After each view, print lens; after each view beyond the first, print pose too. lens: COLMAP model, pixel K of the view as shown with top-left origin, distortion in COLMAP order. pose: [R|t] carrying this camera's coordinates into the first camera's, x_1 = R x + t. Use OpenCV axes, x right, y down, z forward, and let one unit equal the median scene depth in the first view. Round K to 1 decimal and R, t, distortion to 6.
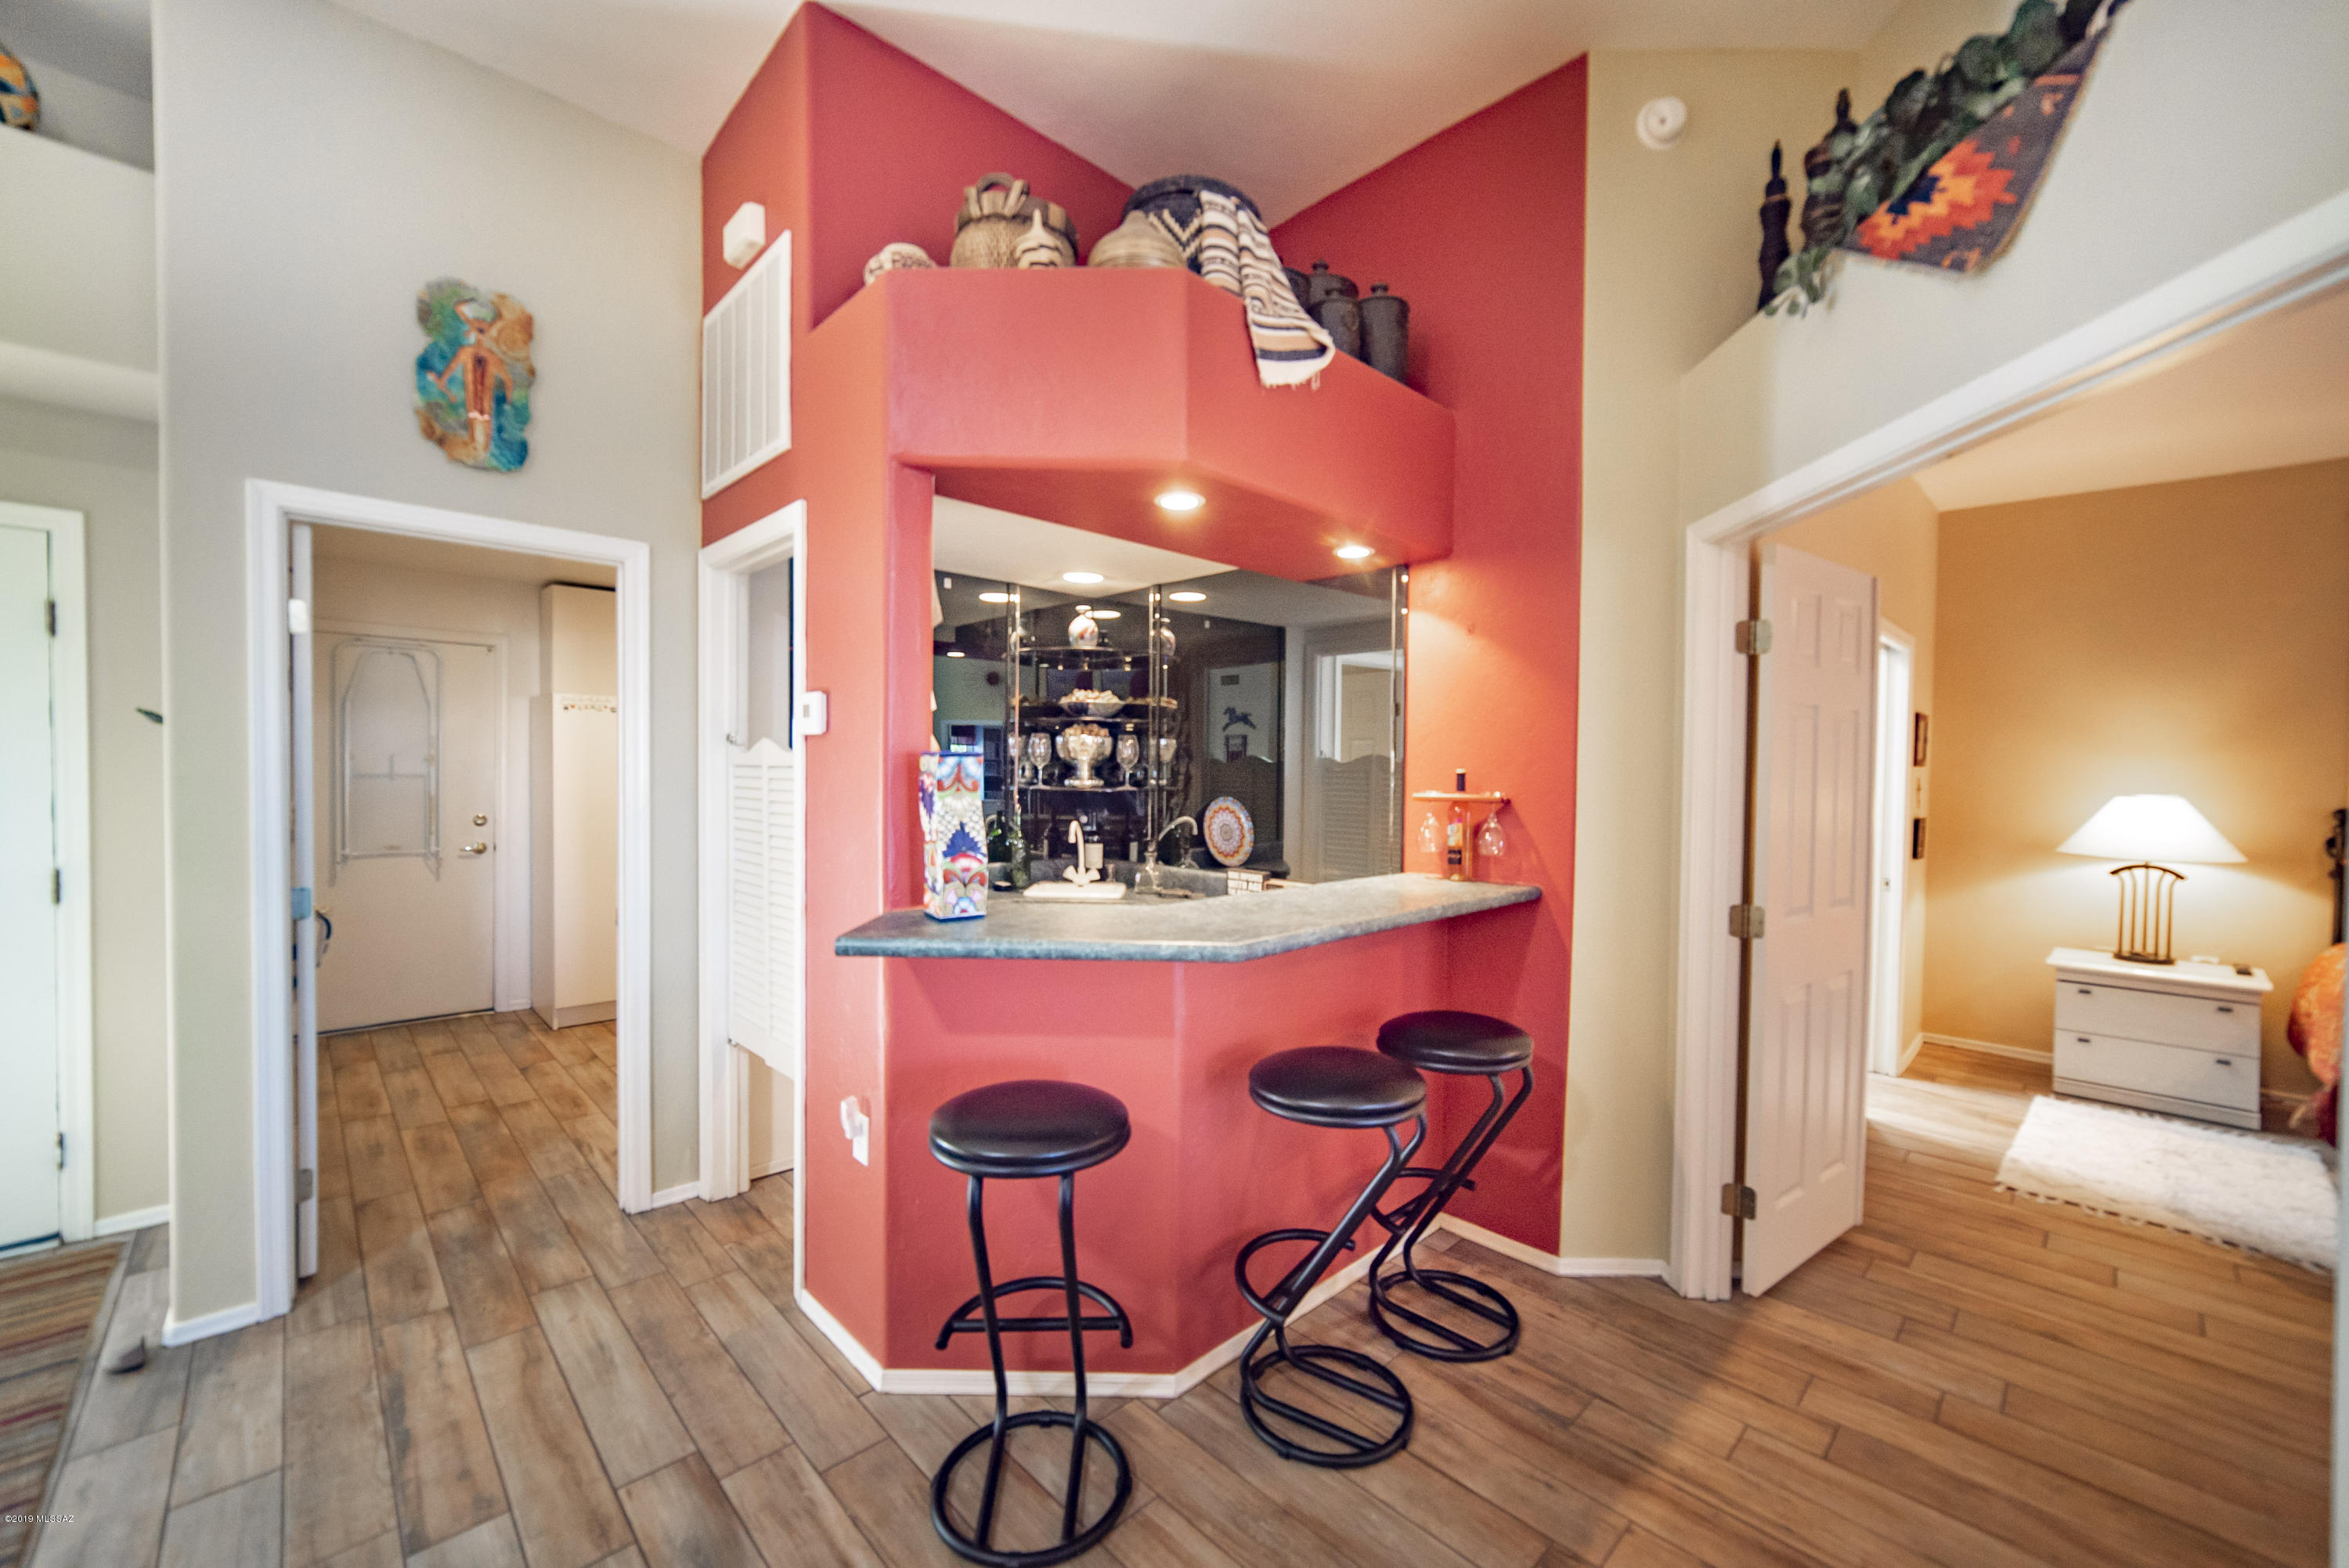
lens RADIAL K [[933.0, 0, 1189.3], [0, 933.0, 791.7], [0, 0, 1]] dist [-0.016399, 0.004931]
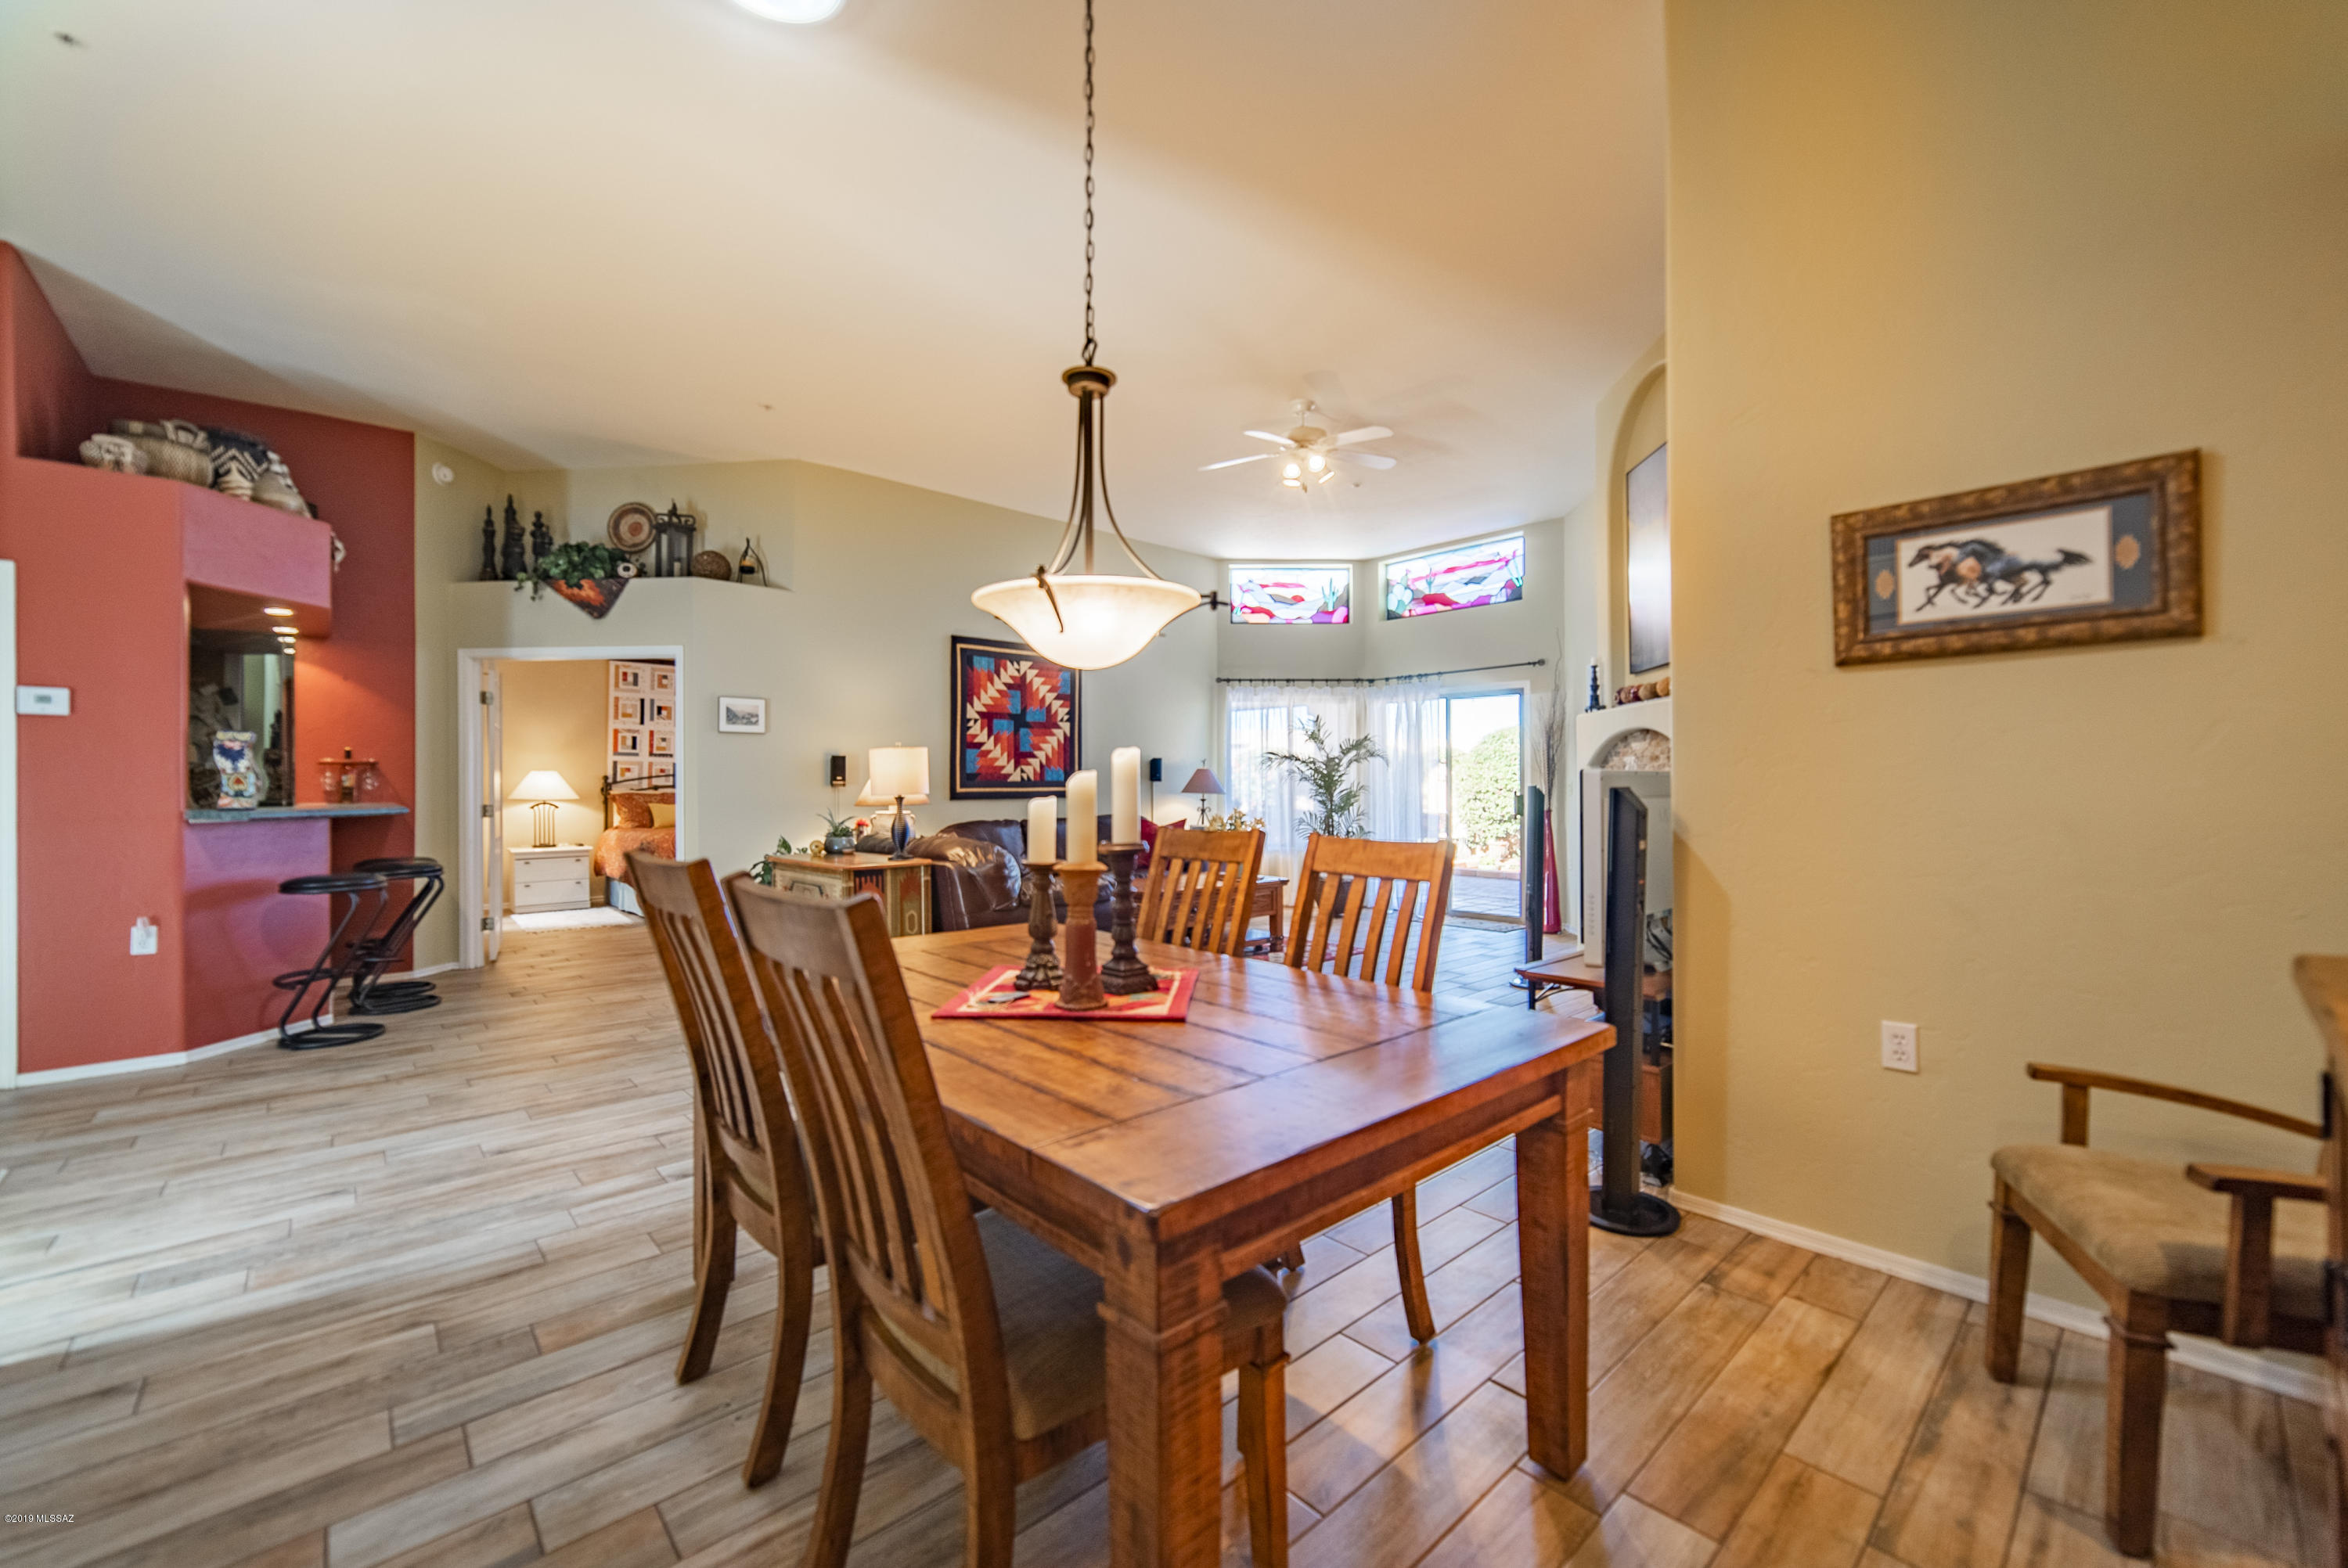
lens RADIAL K [[932.6, 0, 1179.6], [0, 932.6, 784.6], [0, 0, 1]] dist [-0.016399, 0.004931]
pose [[0.037570, -0.012636, 0.999214, -1.771965], [0.029395, 0.999501, 0.011535, 0.091917], [-0.998862, 0.028938, 0.037923, -0.938770]]
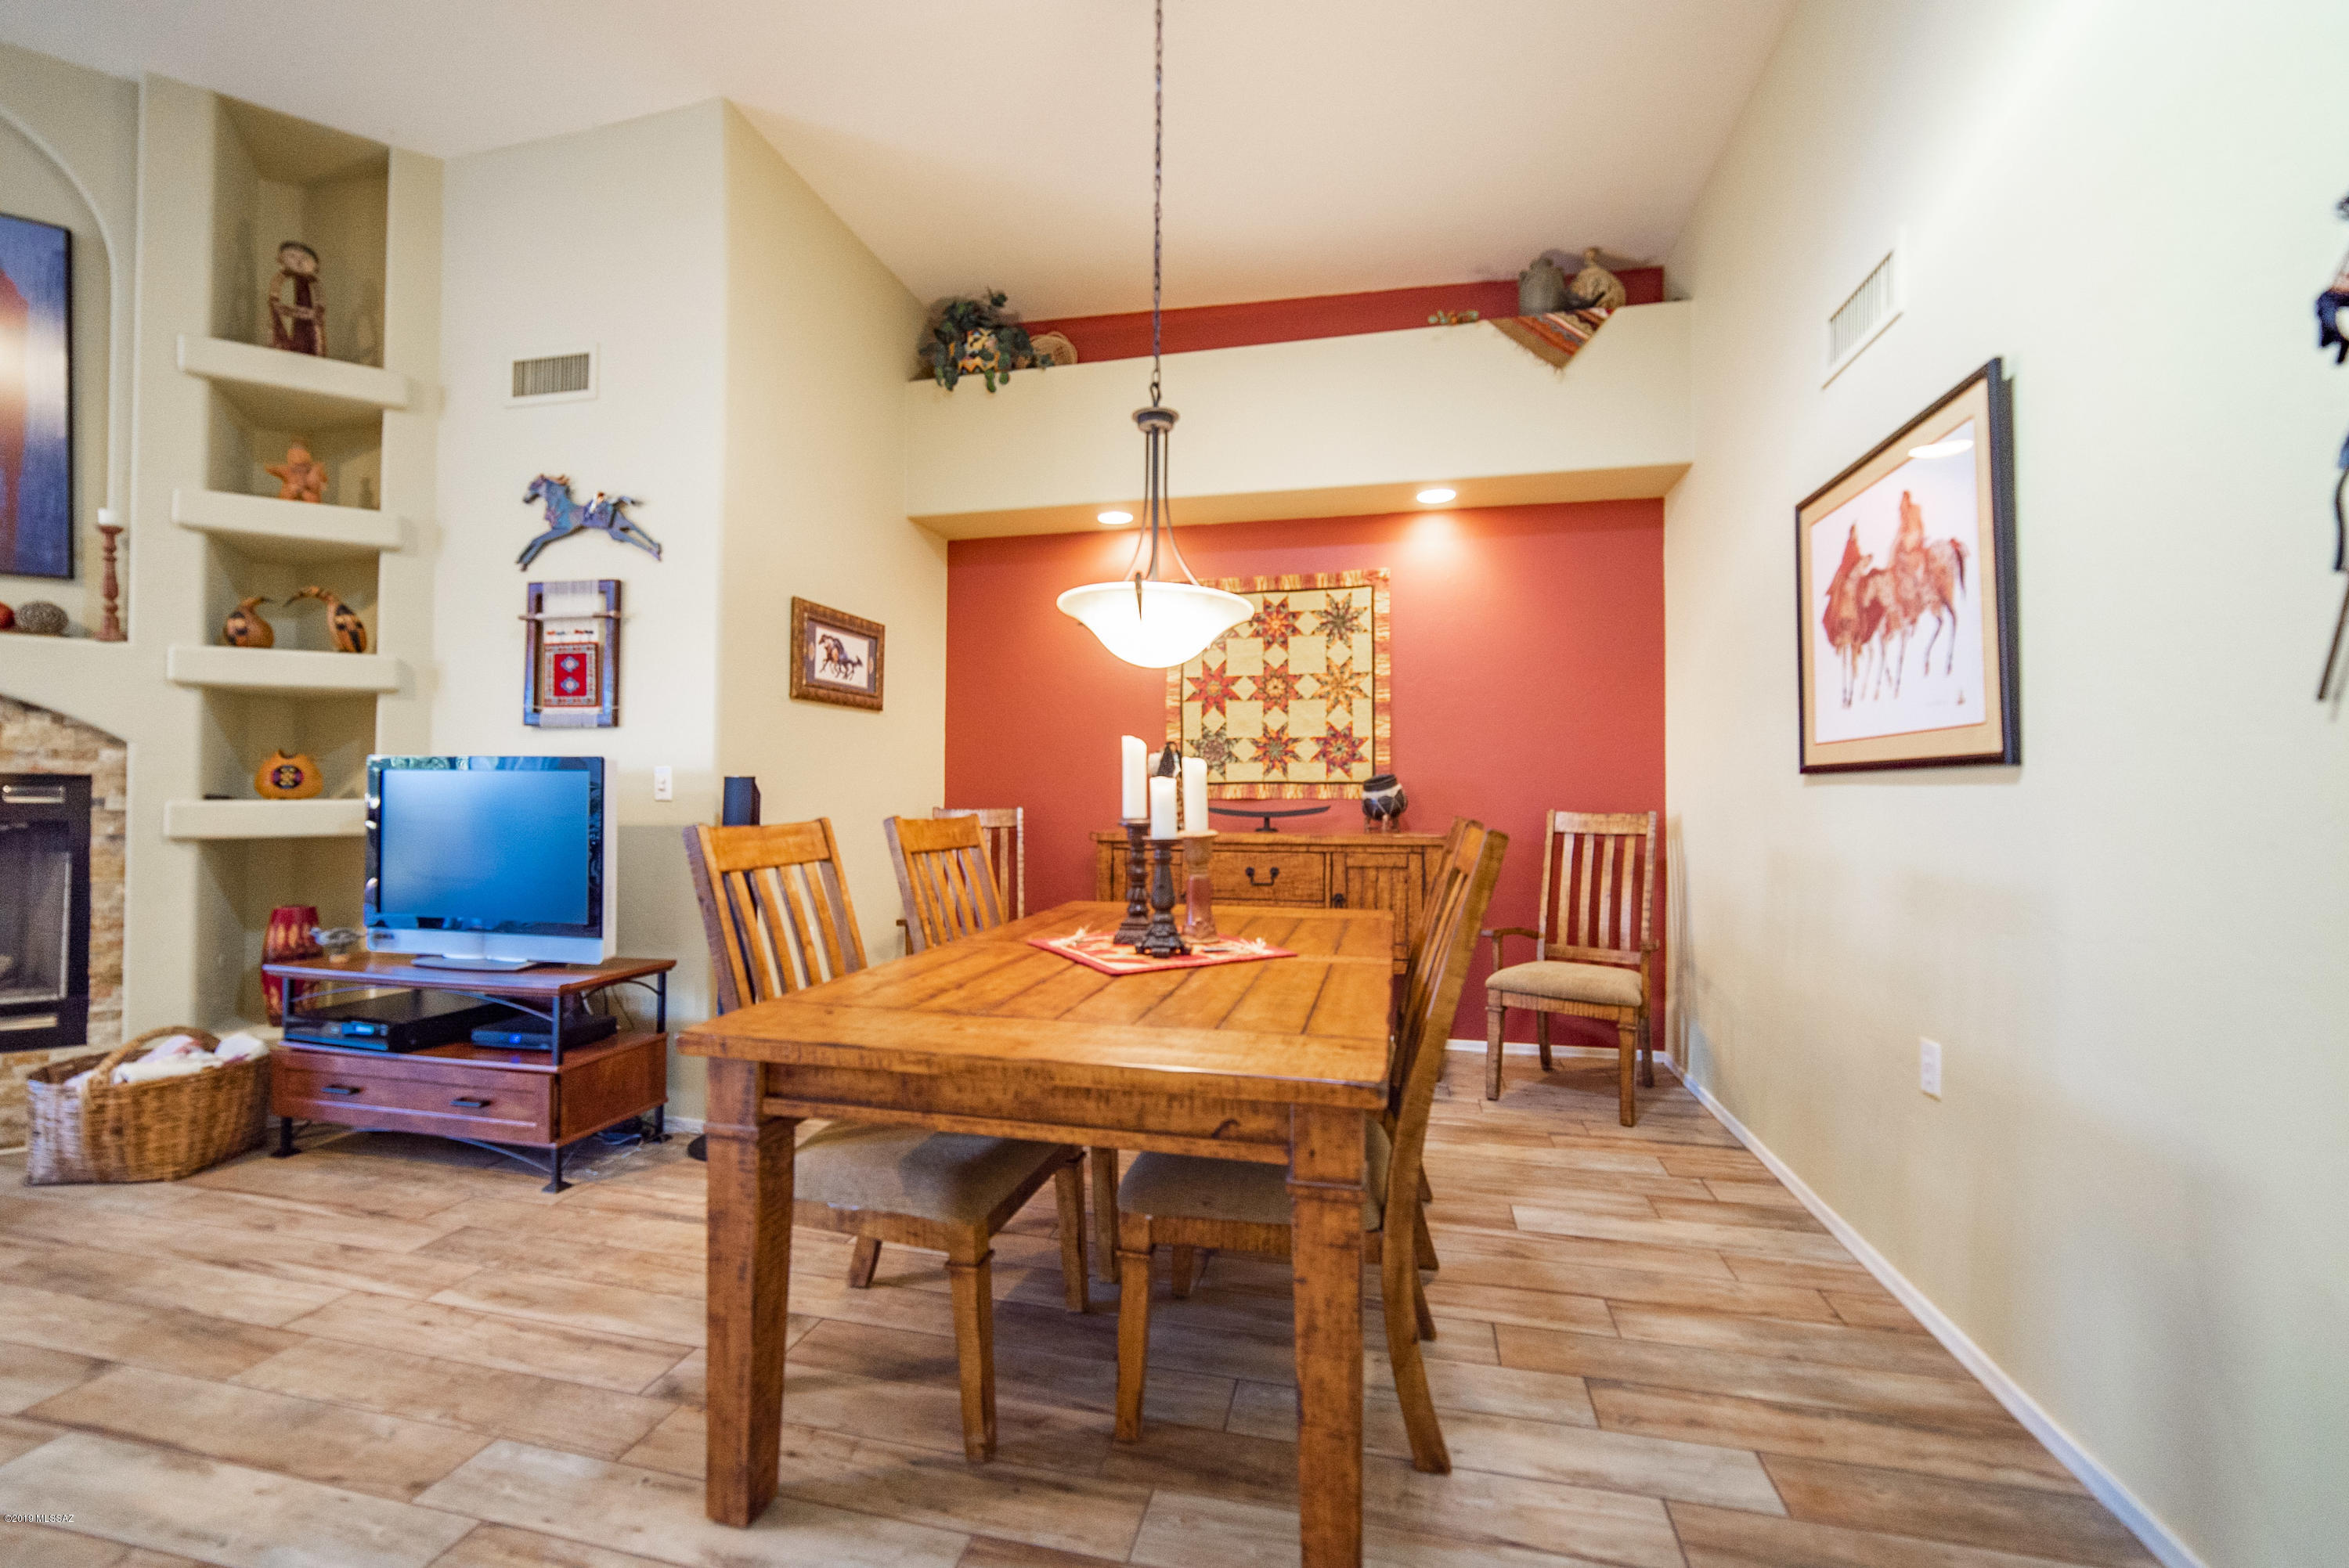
lens RADIAL K [[933.0, 0, 1186.4], [0, 933.0, 781.6], [0, 0, 1]] dist [-0.016399, 0.004931]
pose [[-0.841317, -0.024415, -0.539991, -0.602944], [-0.029435, 0.999566, 0.000666, 0.109698], [0.539741, 0.016455, -0.841670, -0.106931]]
